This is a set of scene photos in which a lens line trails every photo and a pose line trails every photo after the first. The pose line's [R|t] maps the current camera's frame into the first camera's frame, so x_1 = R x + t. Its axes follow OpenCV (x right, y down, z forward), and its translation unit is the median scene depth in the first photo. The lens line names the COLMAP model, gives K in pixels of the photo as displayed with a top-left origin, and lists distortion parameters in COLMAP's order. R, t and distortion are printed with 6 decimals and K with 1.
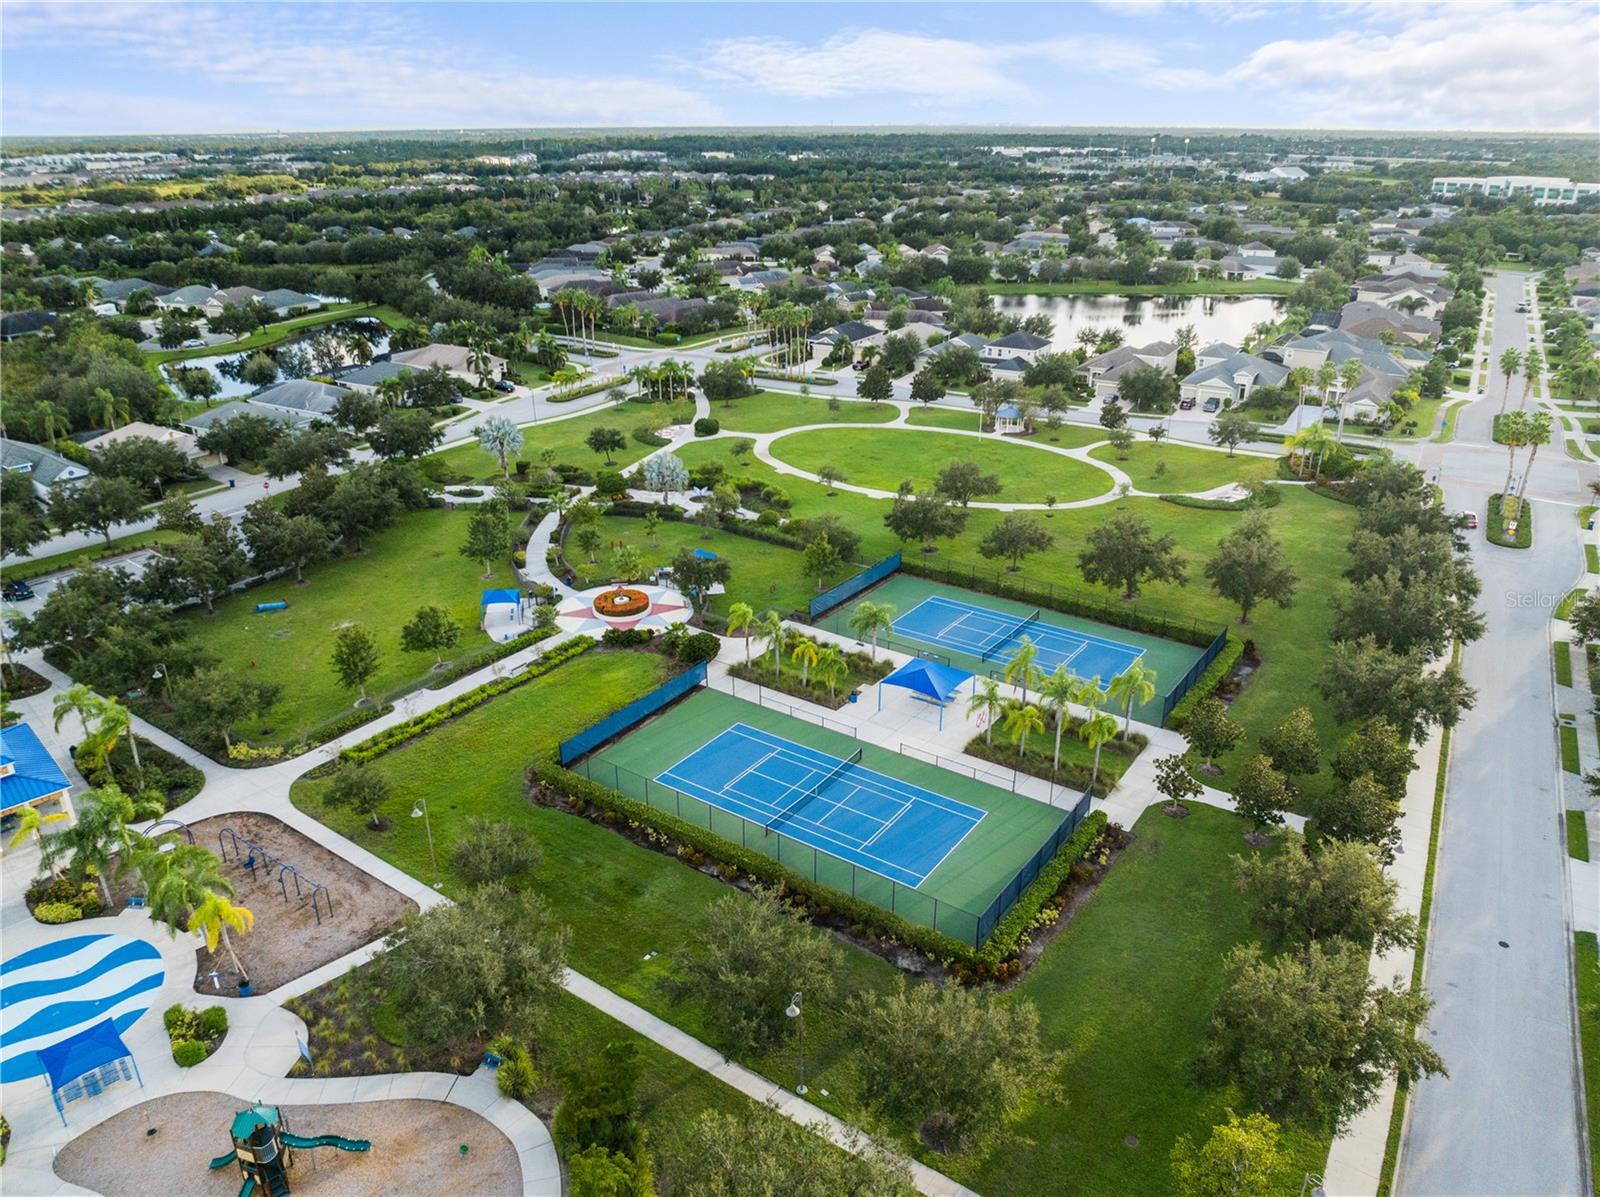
lens RADIAL K [[1125.7, 0, 800.0], [0, 1125.7, 598.5], [0, 0, 1]] dist [-0.040363, 0.004664]
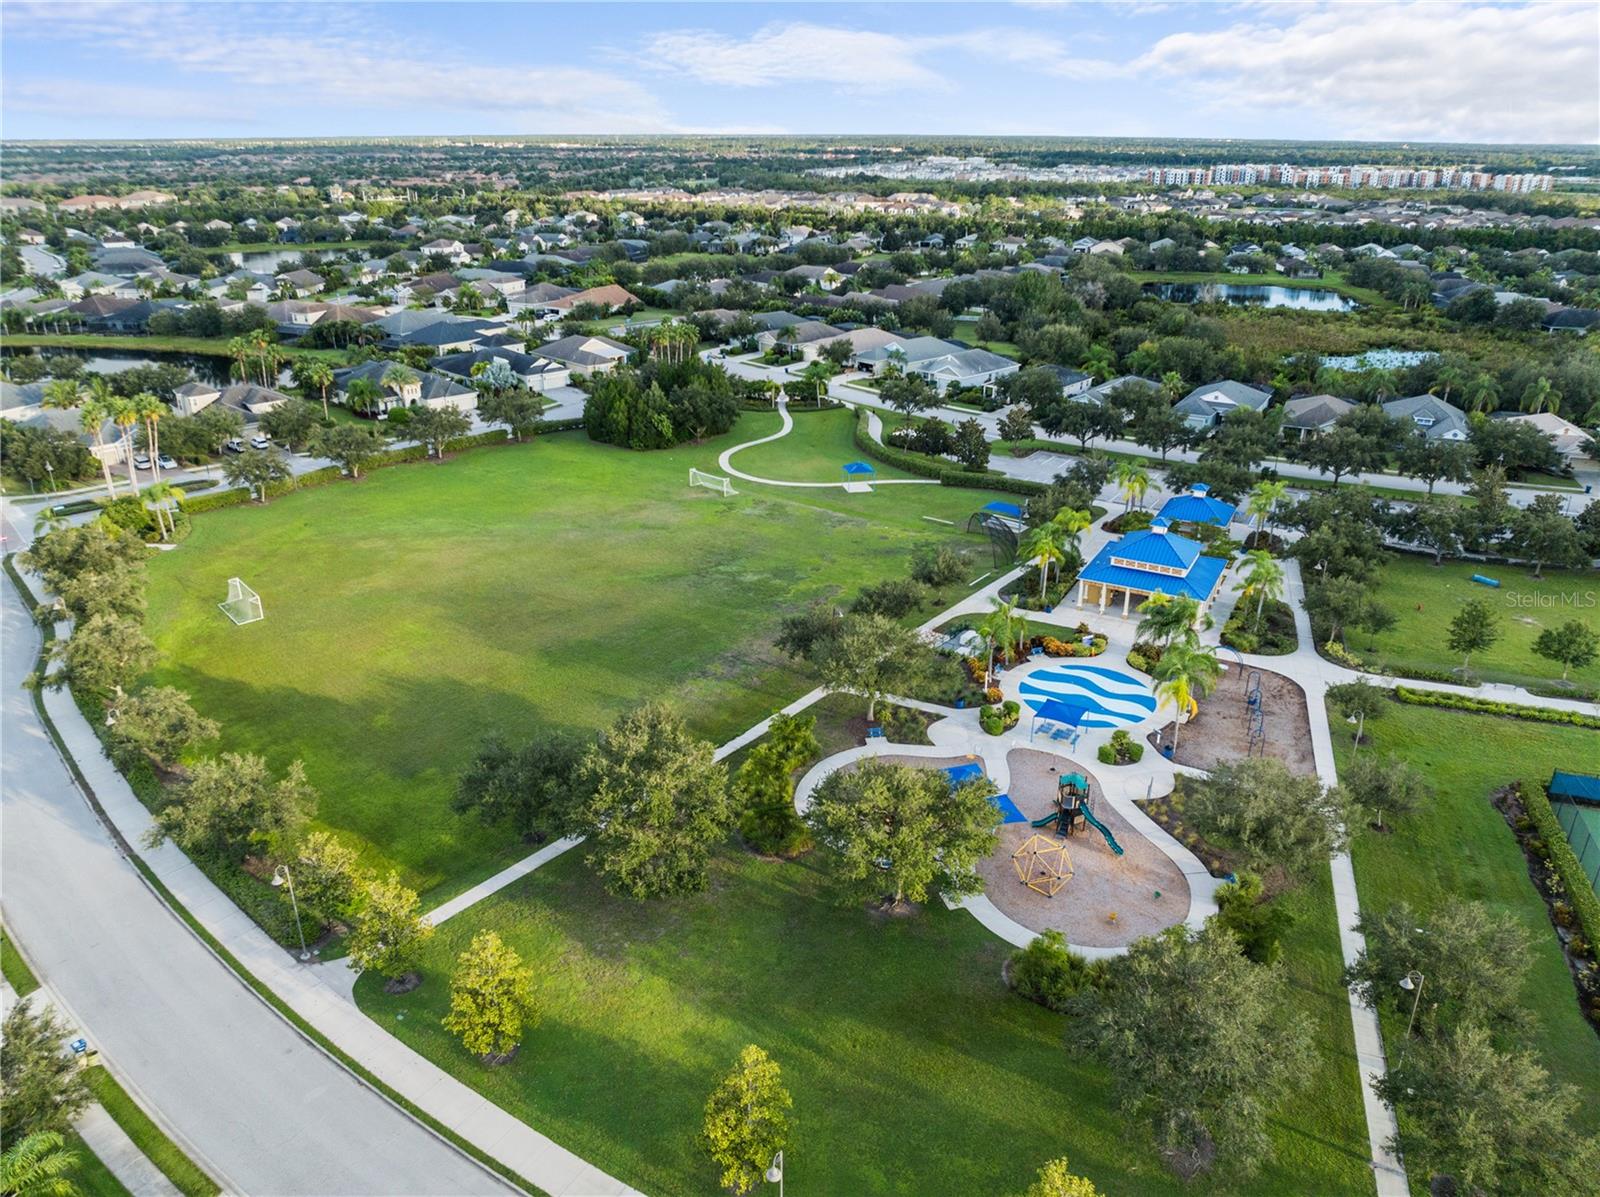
lens RADIAL K [[1125.7, 0, 800.0], [0, 1125.7, 598.5], [0, 0, 1]] dist [-0.040363, 0.004664]
pose [[0.278153, 0.376041, -0.883869, 0.390487], [-0.380525, 0.888034, 0.258062, -0.002519], [0.881948, 0.264554, 0.390102, 0.001358]]
